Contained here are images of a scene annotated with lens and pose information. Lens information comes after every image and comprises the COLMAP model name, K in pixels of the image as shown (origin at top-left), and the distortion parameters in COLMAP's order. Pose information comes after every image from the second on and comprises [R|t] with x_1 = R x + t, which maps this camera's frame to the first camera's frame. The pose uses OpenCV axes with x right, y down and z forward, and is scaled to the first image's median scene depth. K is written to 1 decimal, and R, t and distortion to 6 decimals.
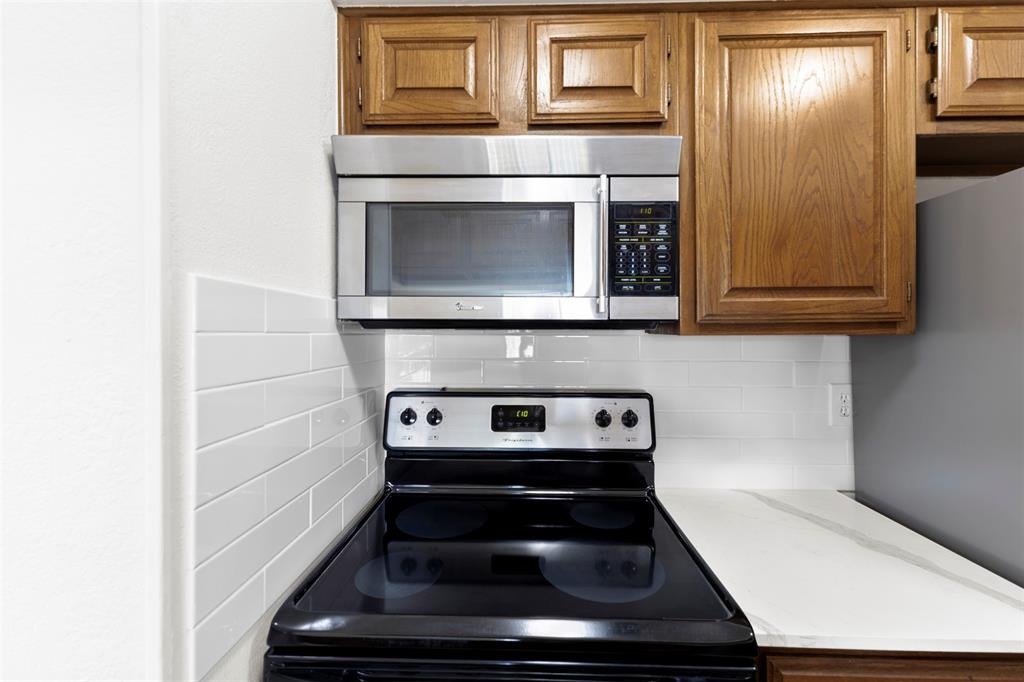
lens RADIAL K [[444.7, 0, 512.8], [0, 444.7, 332.4], [0, 0, 1]] dist [0.009143, -0.001031]
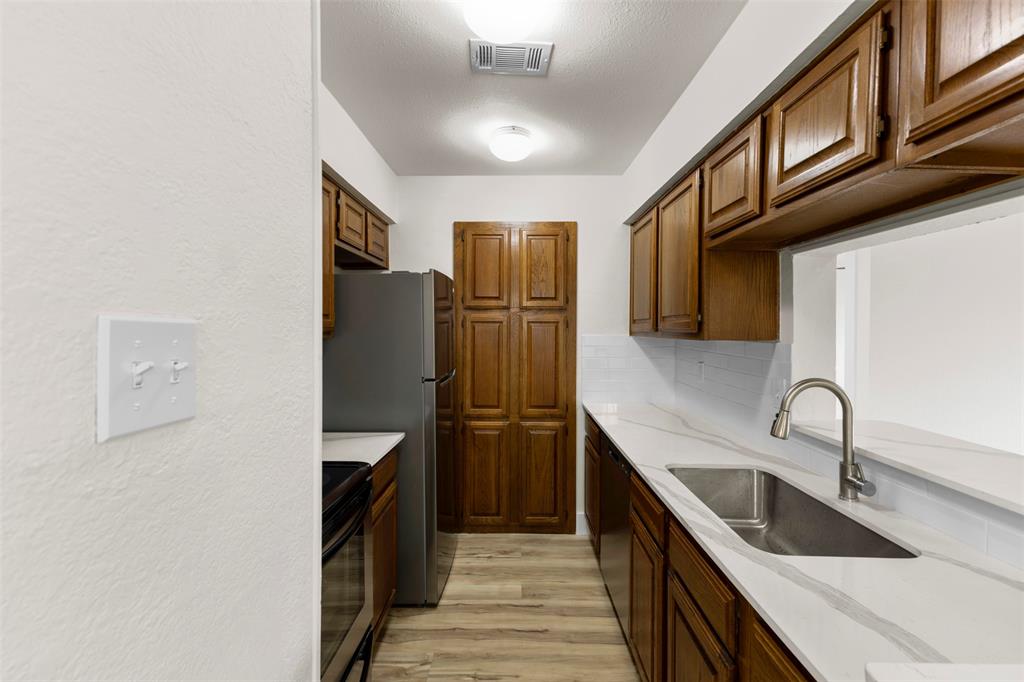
lens RADIAL K [[444.7, 0, 512.9], [0, 444.7, 336.4], [0, 0, 1]] dist [0.009143, -0.001031]
pose [[-0.029346, -0.013693, 0.999476, -1.263551], [-0.010819, 0.999852, 0.013380, -0.039782], [-0.999511, -0.010421, -0.029490, 0.206340]]
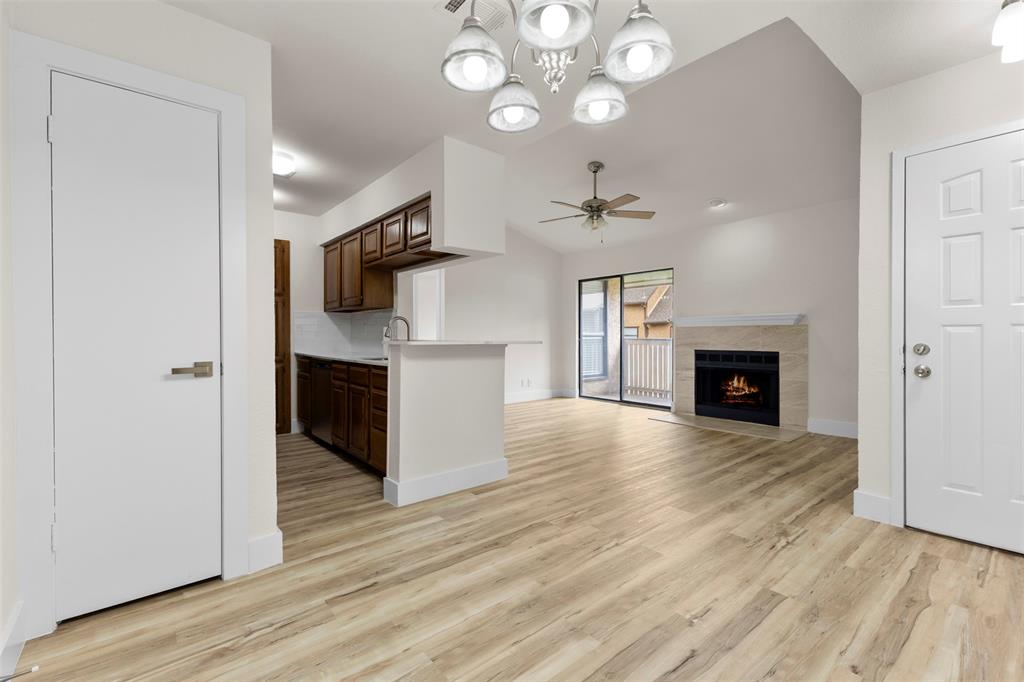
lens RADIAL K [[444.7, 0, 513.3], [0, 444.7, 341.1], [0, 0, 1]] dist [0.009143, -0.001031]
pose [[-0.667403, -0.007235, 0.744662, -3.535635], [-0.003167, 0.999971, 0.006877, 0.278935], [-0.744690, 0.002232, -0.667407, 1.122159]]
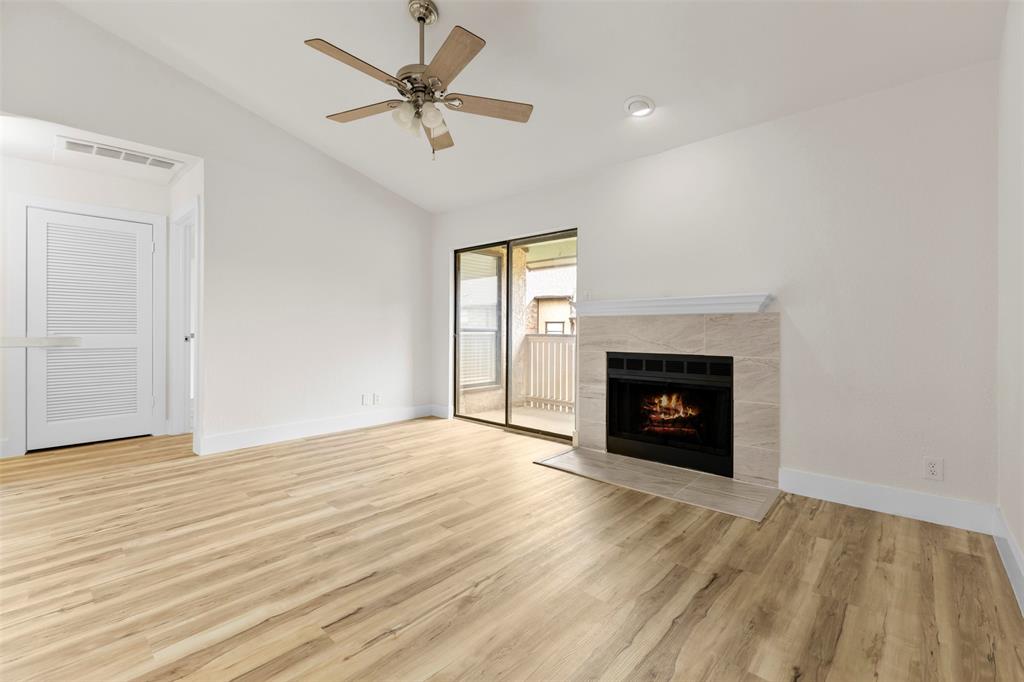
lens RADIAL K [[444.7, 0, 513.6], [0, 444.7, 334.7], [0, 0, 1]] dist [0.009143, -0.001031]
pose [[-0.767163, -0.009372, 0.641384, -2.608851], [-0.010384, 0.999944, 0.002191, 0.280449], [-0.641368, -0.004979, -0.767217, -1.102413]]
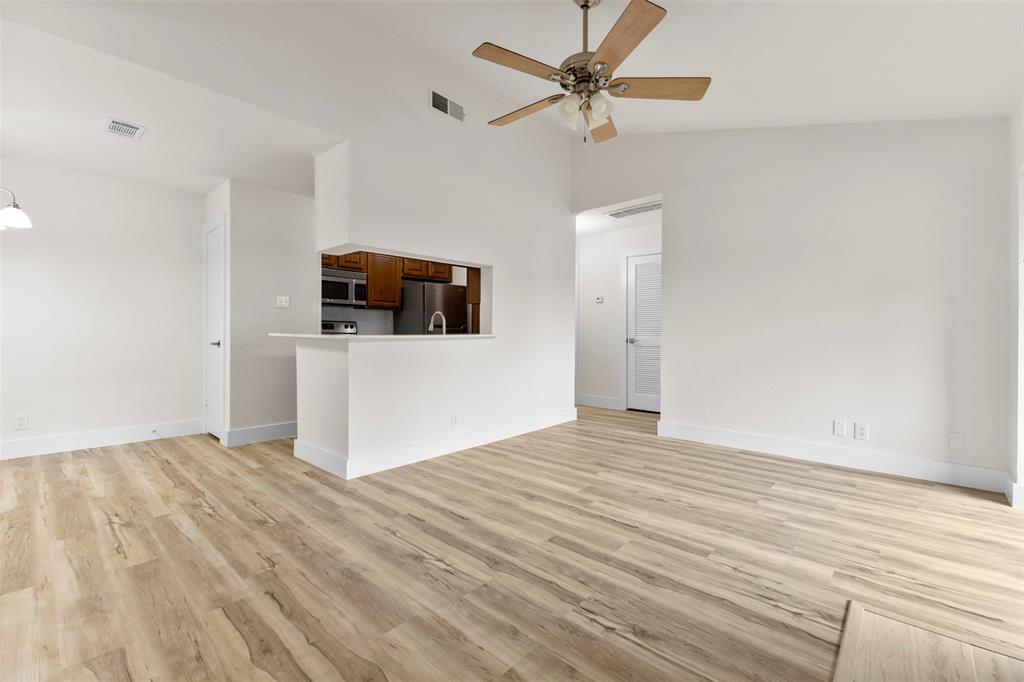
lens RADIAL K [[444.7, 0, 515.1], [0, 444.7, 336.6], [0, 0, 1]] dist [0.009143, -0.001031]
pose [[0.644270, -0.005974, 0.764775, -2.659013], [-0.010009, 0.999818, 0.016243, 0.251700], [-0.764733, -0.018120, 0.644093, -3.987892]]
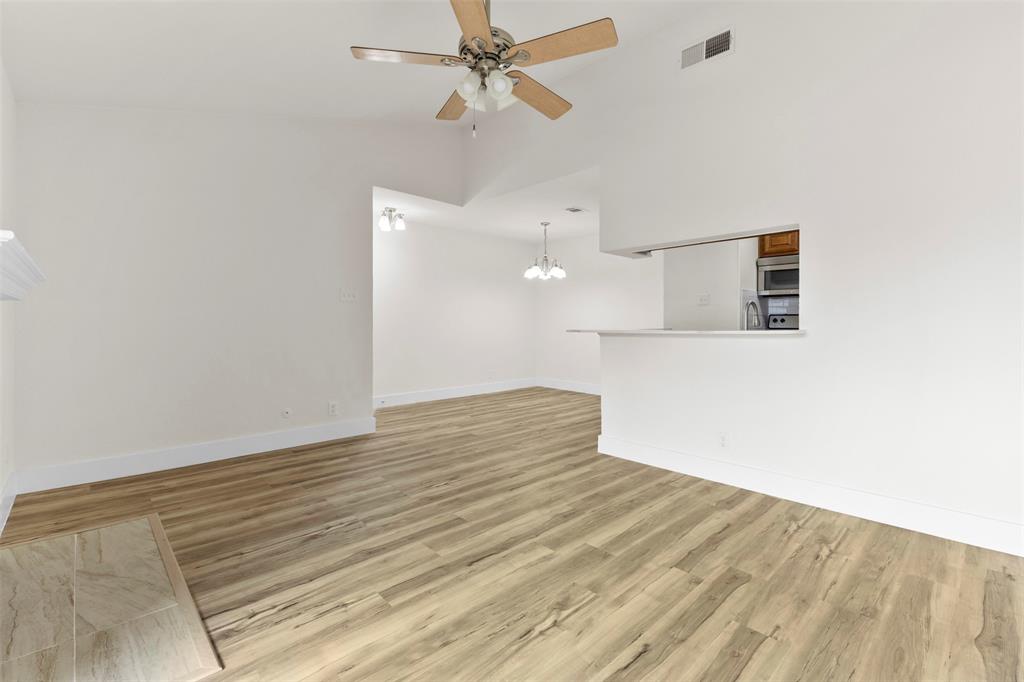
lens RADIAL K [[444.7, 0, 509.6], [0, 444.7, 324.1], [0, 0, 1]] dist [0.009143, -0.001031]
pose [[0.707586, -0.003310, -0.706620, 1.090628], [0.007218, 0.999971, 0.002544, 0.241428], [0.706590, -0.006901, 0.707589, -4.221406]]
